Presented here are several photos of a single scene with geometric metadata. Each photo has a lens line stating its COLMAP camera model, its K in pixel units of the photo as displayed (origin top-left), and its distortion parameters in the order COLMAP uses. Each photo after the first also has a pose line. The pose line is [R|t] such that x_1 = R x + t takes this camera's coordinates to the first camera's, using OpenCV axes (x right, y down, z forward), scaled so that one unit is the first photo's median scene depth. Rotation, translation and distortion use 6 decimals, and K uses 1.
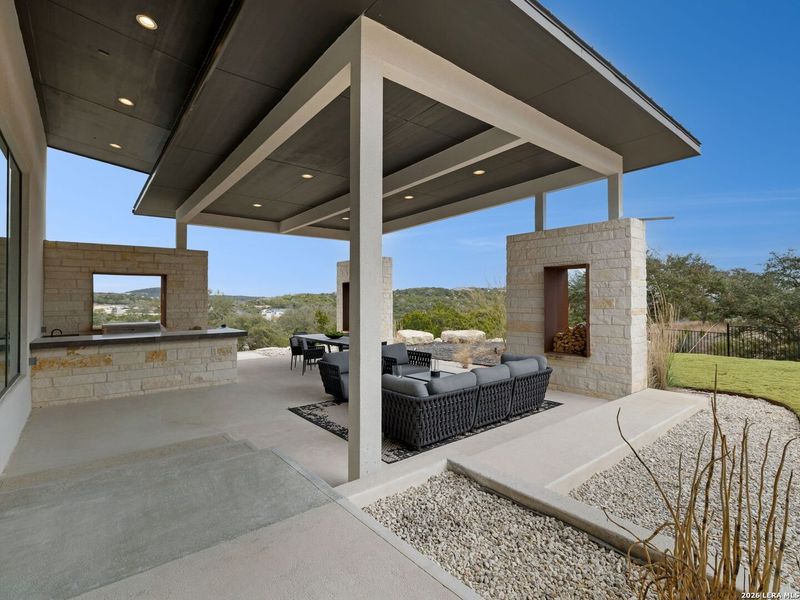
lens RADIAL K [[383.5, 0, 399.4], [0, 383.5, 296.1], [0, 0, 1]] dist [-0.002721, 0.001128]
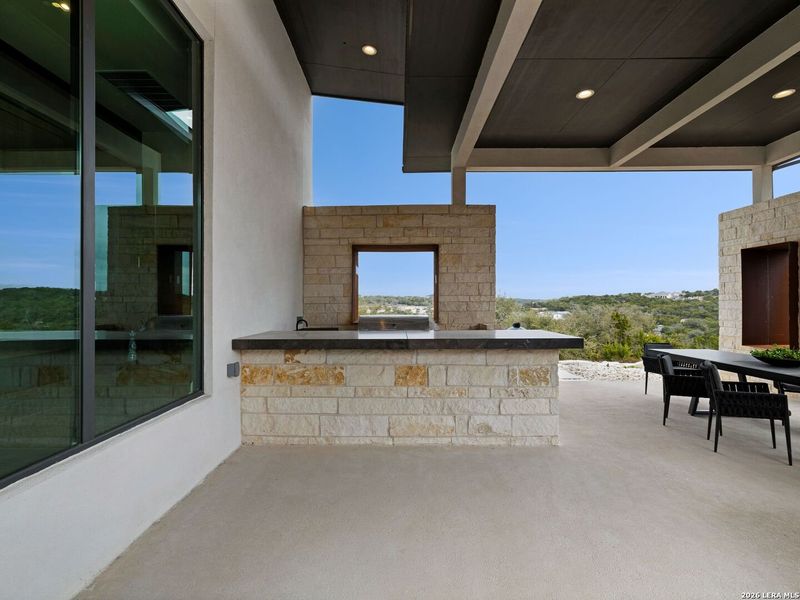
lens RADIAL K [[383.5, 0, 402.3], [0, 383.5, 302.3], [0, 0, 1]] dist [-0.002721, 0.001128]
pose [[0.775521, -0.000101, -0.631322, -0.272558], [0.005650, 0.999961, 0.006780, 0.045312], [0.631297, -0.008825, 0.775491, 0.510400]]
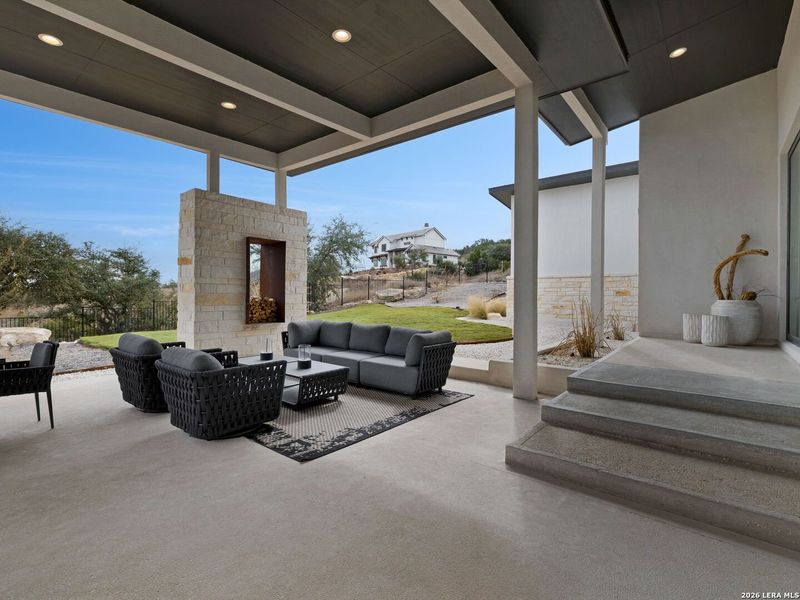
lens RADIAL K [[383.5, 0, 387.3], [0, 383.5, 288.9], [0, 0, 1]] dist [-0.002721, 0.001128]
pose [[-0.177892, 0.021756, 0.983809, -0.573052], [-0.010350, 0.999659, -0.023978, 0.068454], [-0.983996, -0.014448, -0.177606, 0.730621]]
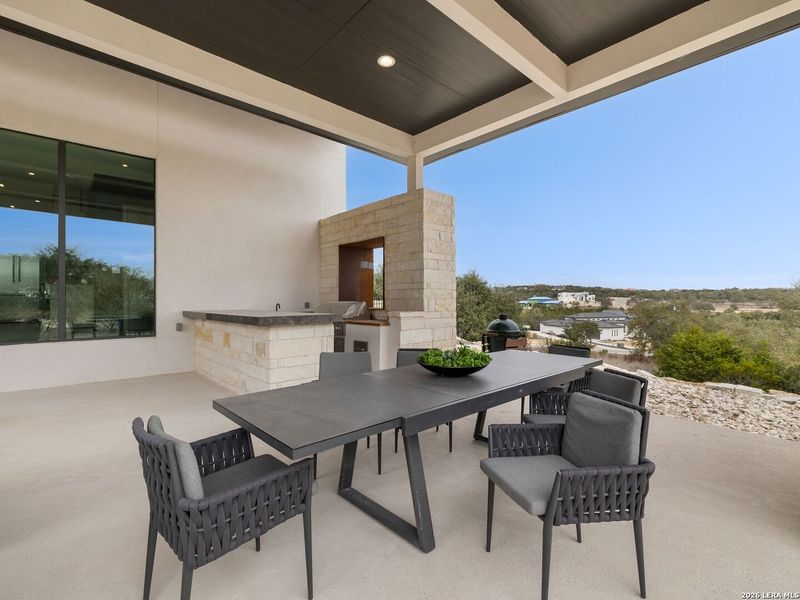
lens RADIAL K [[383.5, 0, 392.1], [0, 383.5, 299.3], [0, 0, 1]] dist [-0.002721, 0.001128]
pose [[0.032269, 0.003121, -0.999474, 0.119028], [0.008807, 0.999955, 0.003407, 0.066780], [0.999440, -0.008912, 0.032240, 1.142517]]
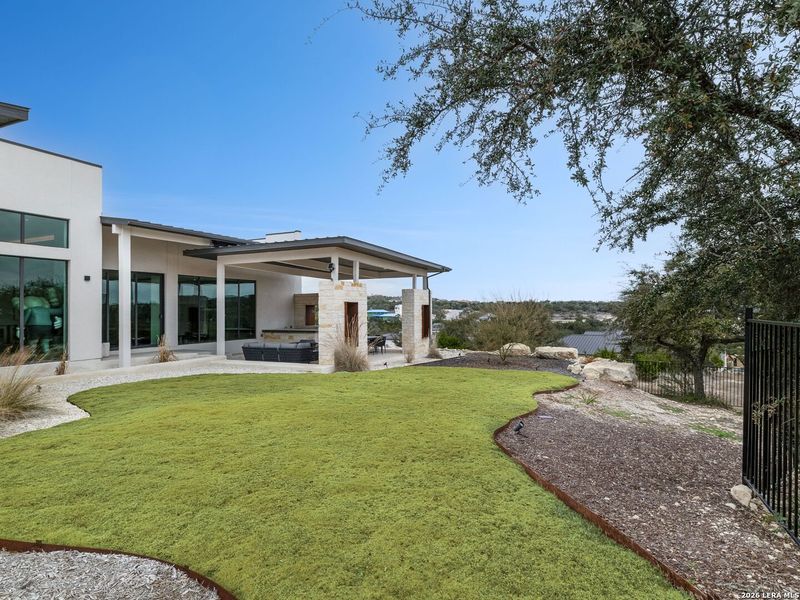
lens RADIAL K [[480.4, 0, 404.2], [0, 480.4, 305.7], [0, 0, 1]] dist [0.001901, 0.000047]
pose [[0.440799, -0.008591, -0.897565, 2.409352], [0.011479, 0.999926, -0.003933, -0.040168], [0.897532, -0.008569, 0.440865, 0.198939]]
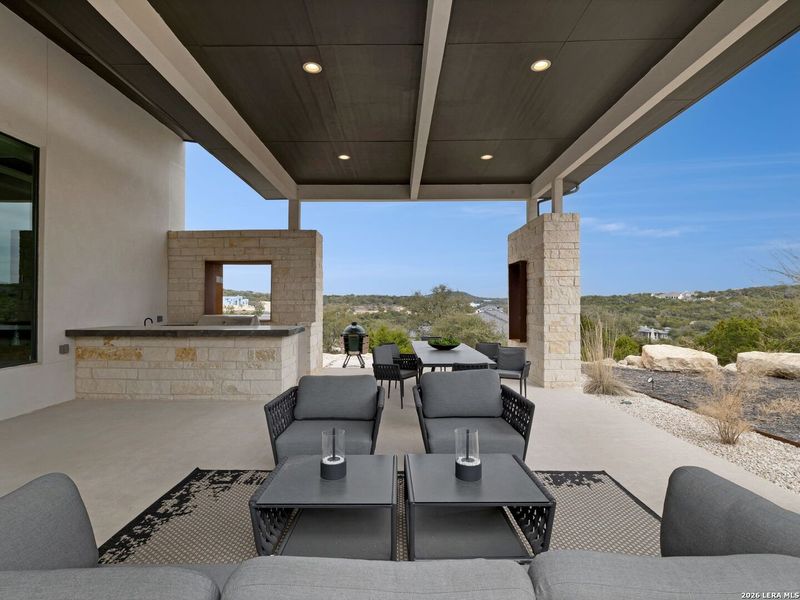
lens RADIAL K [[410.9, 0, 398.6], [0, 410.9, 299.4], [0, 0, 1]] dist [-0.004212, -0.000825]
pose [[0.771826, -0.002104, -0.635830, 0.229219], [0.002498, 0.999997, -0.000277, 0.036792], [0.635828, -0.001375, 0.771829, 0.540988]]
